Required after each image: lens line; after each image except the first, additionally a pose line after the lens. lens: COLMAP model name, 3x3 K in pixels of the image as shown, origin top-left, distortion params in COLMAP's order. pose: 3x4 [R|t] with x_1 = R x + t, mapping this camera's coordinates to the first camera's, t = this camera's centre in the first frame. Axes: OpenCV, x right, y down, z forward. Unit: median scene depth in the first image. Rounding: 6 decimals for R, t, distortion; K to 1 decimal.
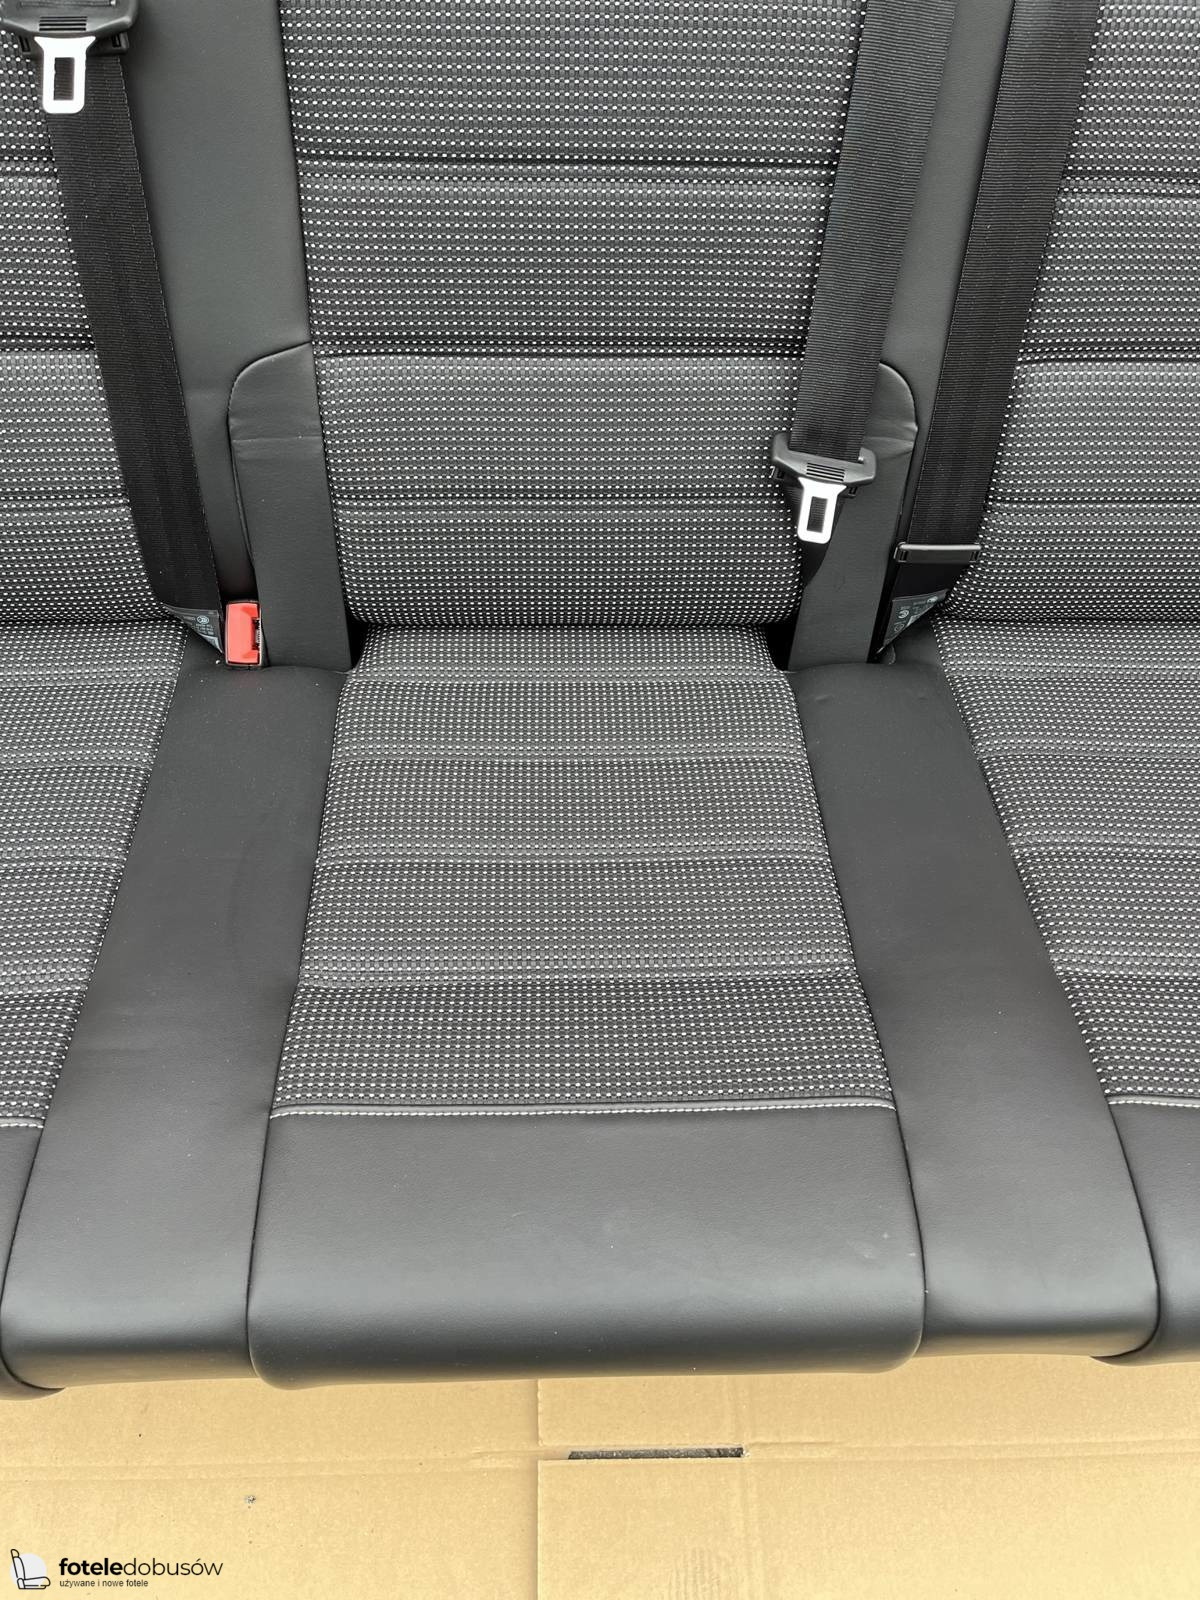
lens RADIAL K [[1180.9, 0, 600.0], [0, 1180.9, 800.0], [0, 0, 1]] dist [0.112268, -0.148061]
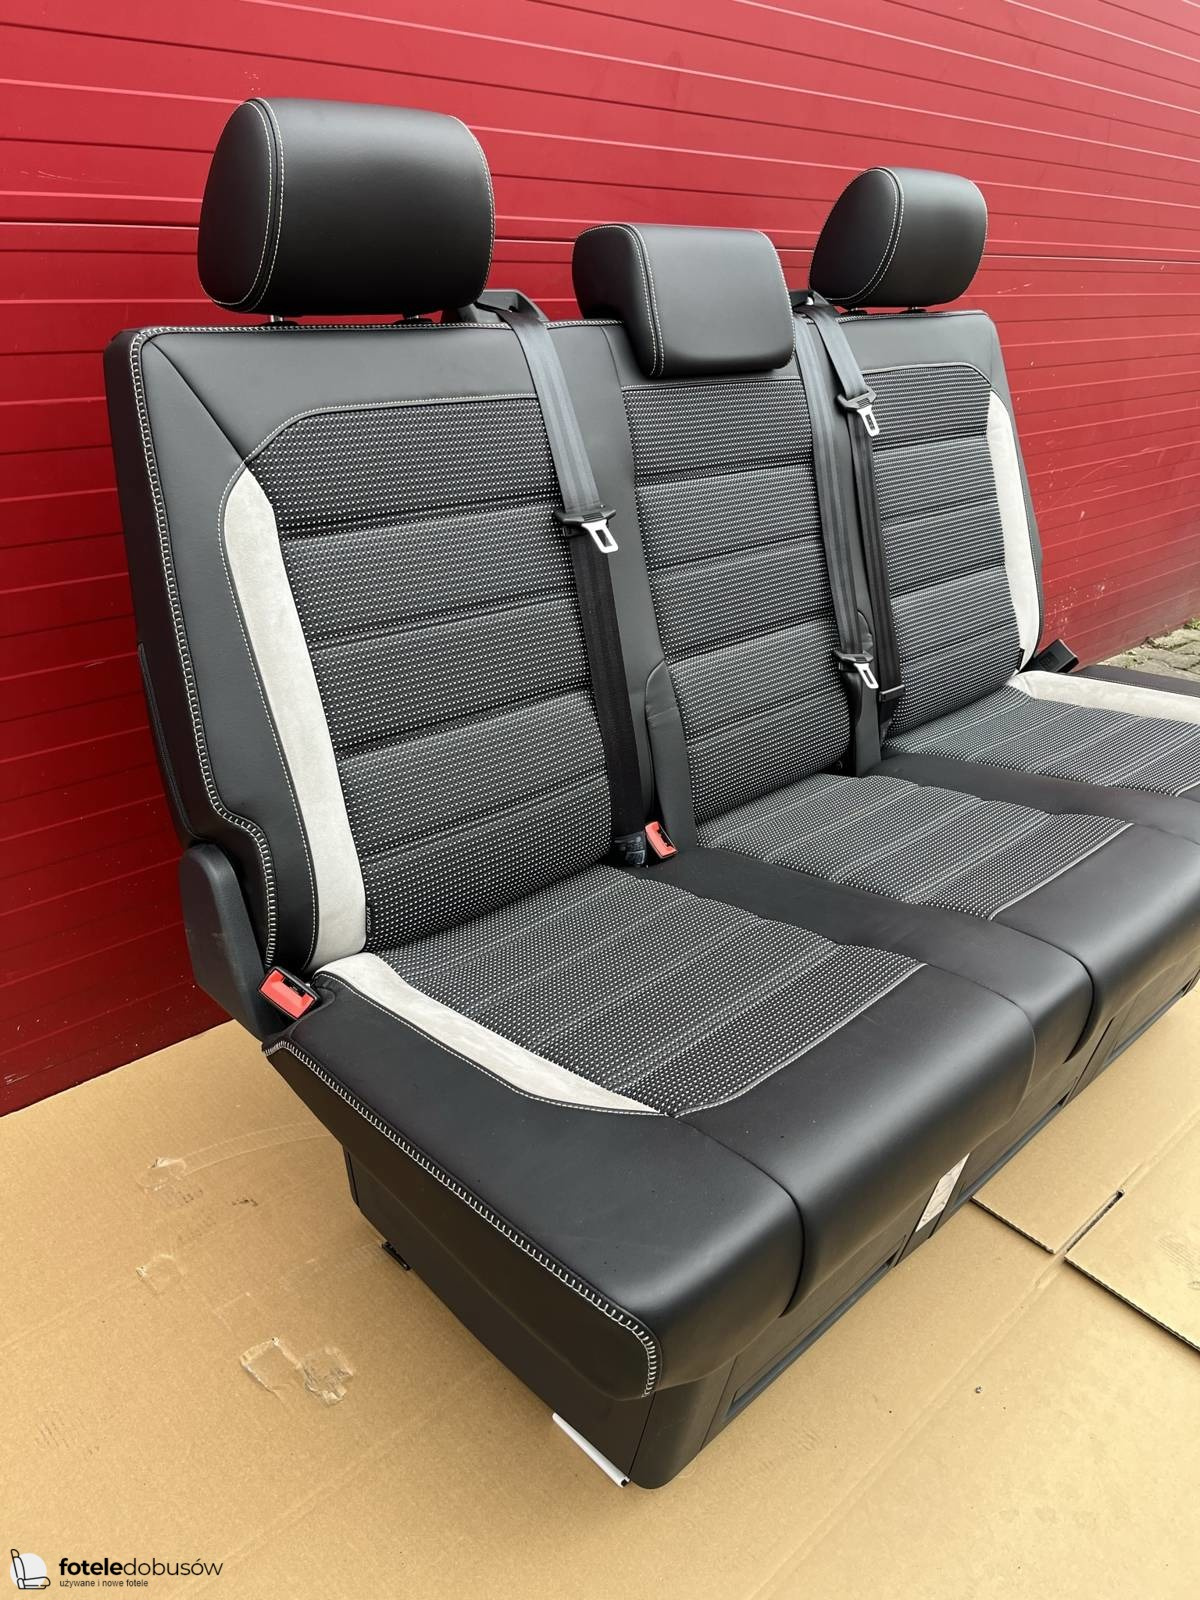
lens RADIAL K [[1180.9, 0, 600.0], [0, 1180.9, 800.0], [0, 0, 1]] dist [0.112268, -0.148061]
pose [[0.735793, -0.288873, 0.612504, -1.429973], [0.530826, 0.807647, -0.256767, 0.197783], [-0.420514, 0.514061, 0.747603, -0.190500]]
